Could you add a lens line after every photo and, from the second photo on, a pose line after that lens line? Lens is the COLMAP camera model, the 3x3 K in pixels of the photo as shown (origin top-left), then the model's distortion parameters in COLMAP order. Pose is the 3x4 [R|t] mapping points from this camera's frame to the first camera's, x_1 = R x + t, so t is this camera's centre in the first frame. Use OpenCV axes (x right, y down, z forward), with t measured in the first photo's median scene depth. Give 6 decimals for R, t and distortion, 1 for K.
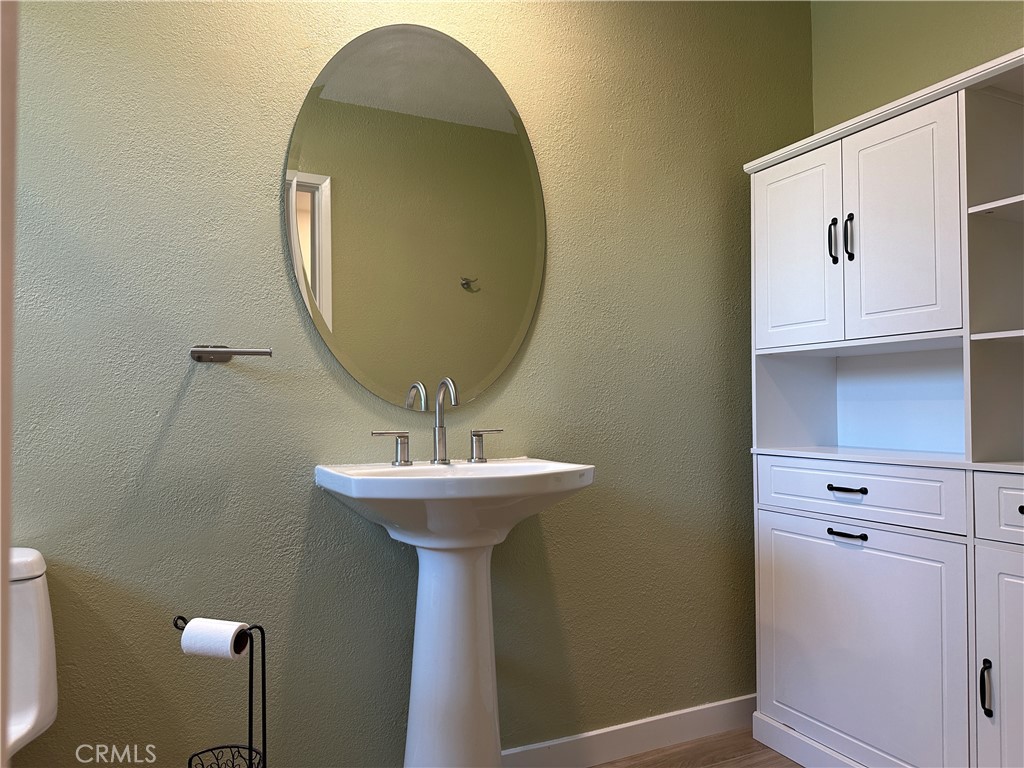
lens RADIAL K [[709.2, 0, 511.7], [0, 709.2, 380.3], [0, 0, 1]] dist [0.173167, -0.291847]
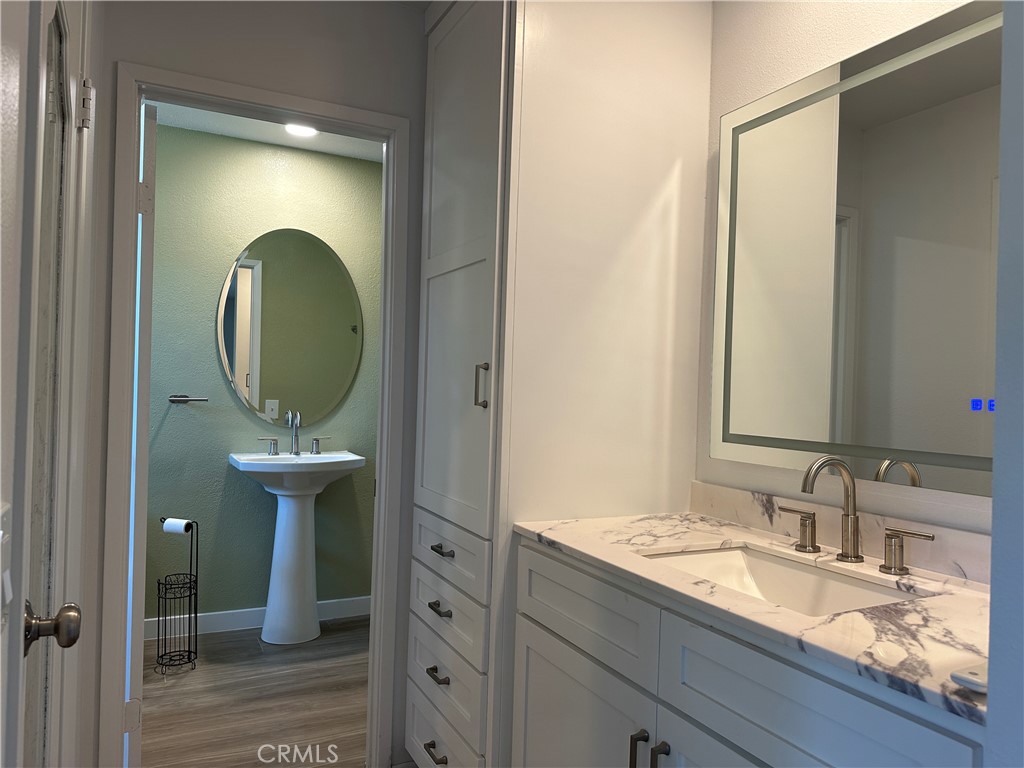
lens RADIAL K [[708.0, 0, 513.6], [0, 708.0, 367.4], [0, 0, 1]] dist [0.007689, -0.000566]
pose [[0.998887, 0.028797, 0.037368, 0.441238], [-0.029190, 0.999524, 0.010012, -0.166868], [-0.037062, -0.011092, 0.999251, -1.013681]]
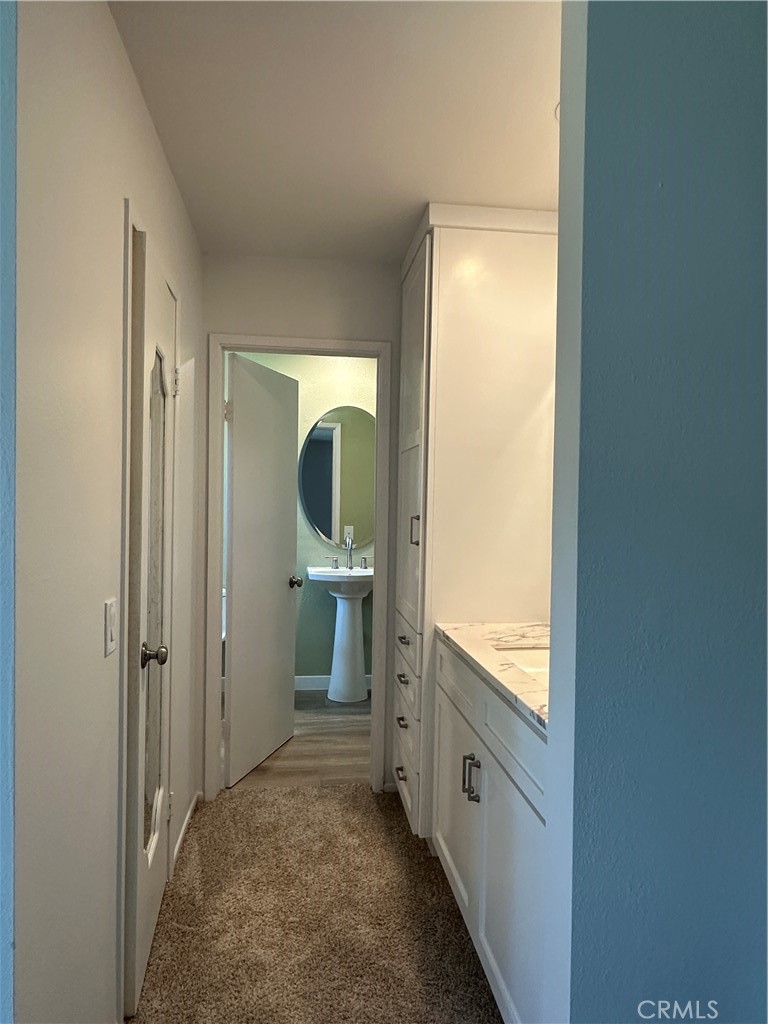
lens RADIAL K [[638.0, 0, 383.4], [0, 638.0, 498.5], [0, 0, 1]] dist [-0.002506, -0.000132]
pose [[0.952529, 0.019752, -0.303808, 0.795797], [-0.009628, 0.999348, 0.034786, -0.248450], [0.304297, -0.030210, 0.952098, -1.337743]]
